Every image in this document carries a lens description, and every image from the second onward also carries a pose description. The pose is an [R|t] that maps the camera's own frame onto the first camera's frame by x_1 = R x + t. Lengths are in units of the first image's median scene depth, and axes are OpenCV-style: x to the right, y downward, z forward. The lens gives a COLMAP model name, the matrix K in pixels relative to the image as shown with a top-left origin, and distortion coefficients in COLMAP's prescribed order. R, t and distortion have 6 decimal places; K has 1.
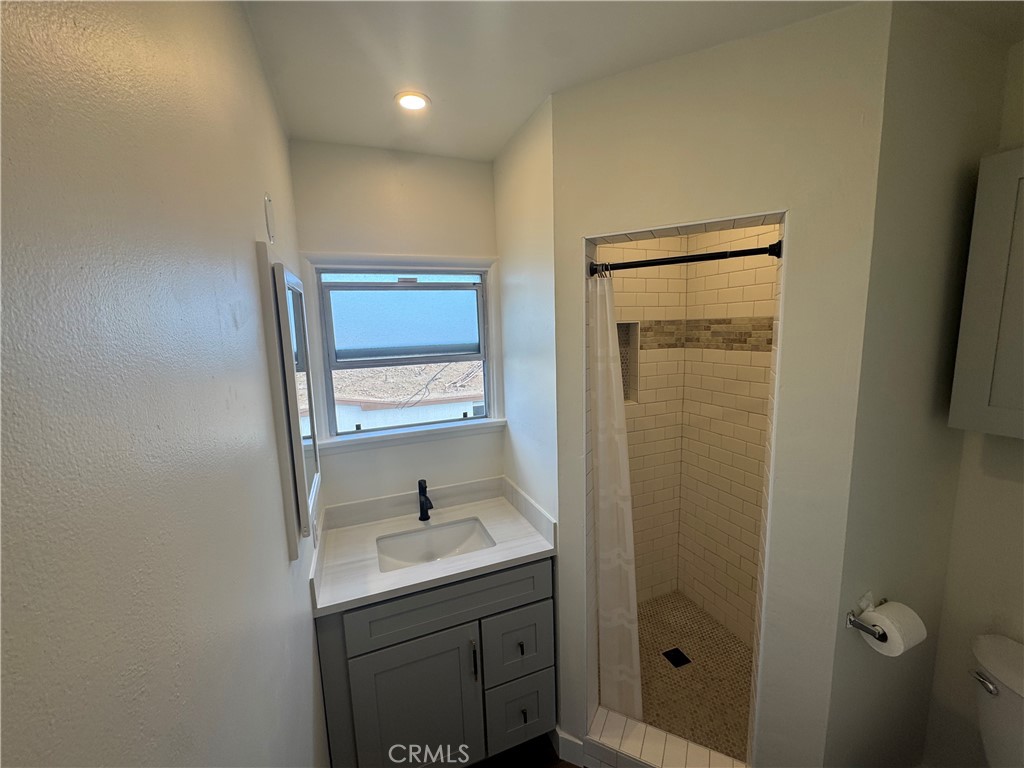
lens RADIAL K [[411.6, 0, 515.3], [0, 411.6, 381.2], [0, 0, 1]] dist [-0.003113, 0.001047]
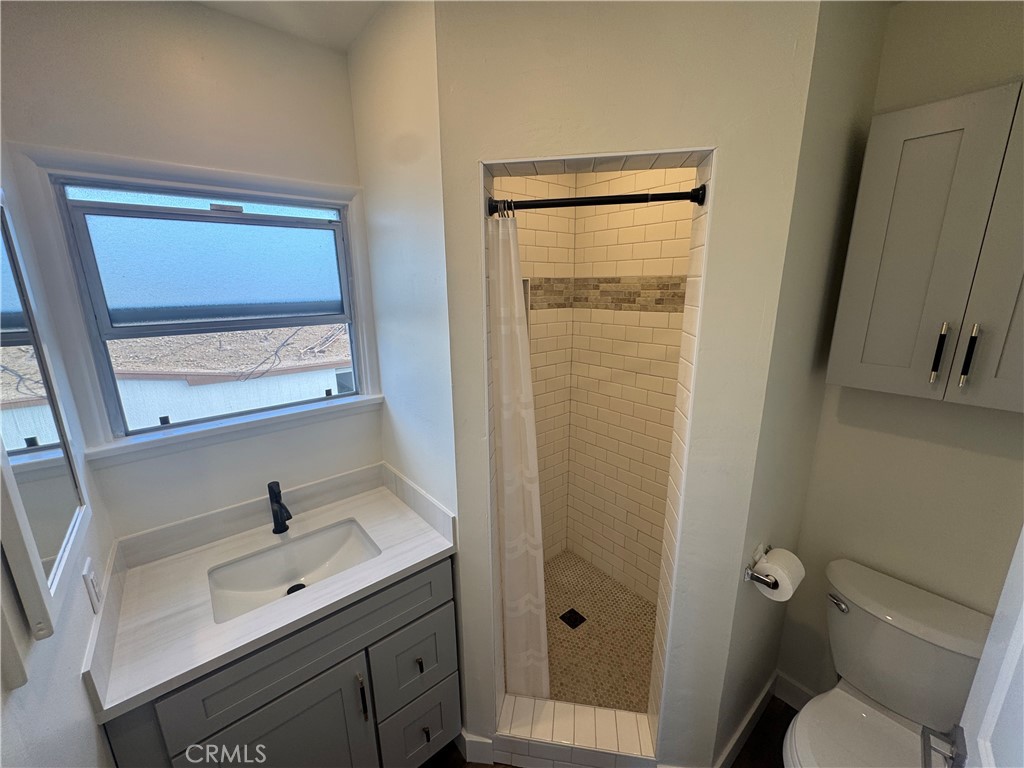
lens RADIAL K [[411.6, 0, 515.0], [0, 411.6, 383.0], [0, 0, 1]] dist [-0.003113, 0.001047]
pose [[0.951634, -0.052282, 0.302754, -0.020001], [0.022239, 0.994552, 0.101845, -0.009707], [-0.306429, -0.090187, 0.947612, 0.149210]]
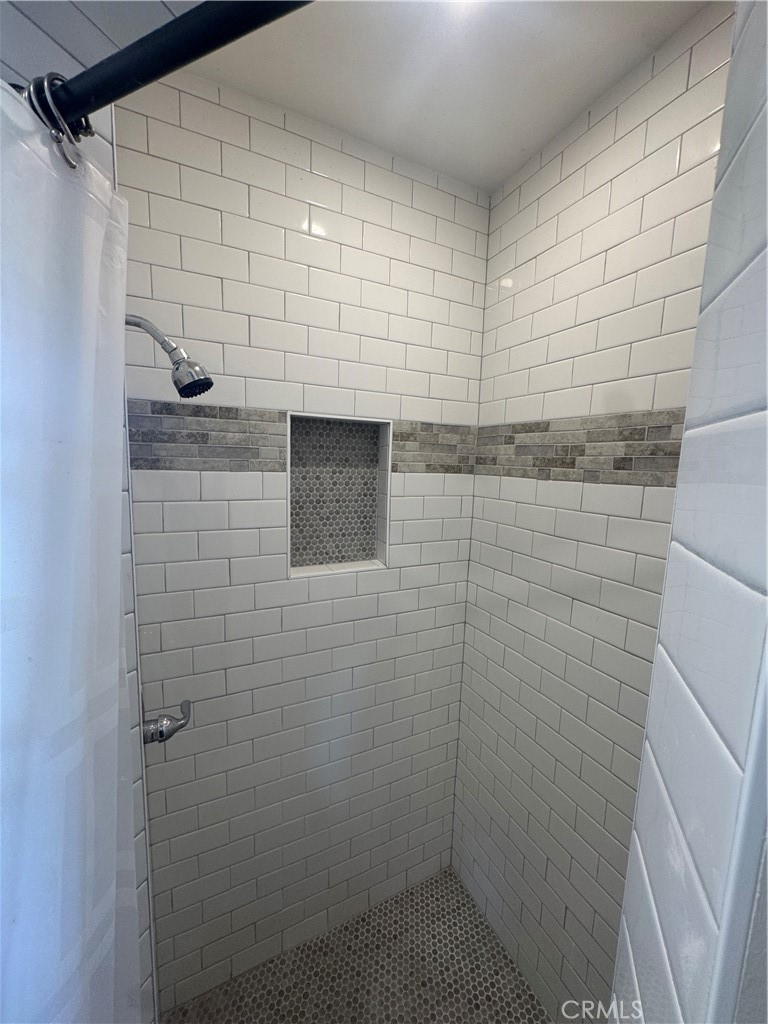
lens RADIAL K [[411.6, 0, 390.6], [0, 411.6, 514.4], [0, 0, 1]] dist [-0.003113, 0.001047]
pose [[0.994383, 0.044982, 0.095806, 0.302517], [-0.045166, 0.998979, -0.000247, -0.022957], [-0.095719, -0.004081, 0.995400, 0.537684]]
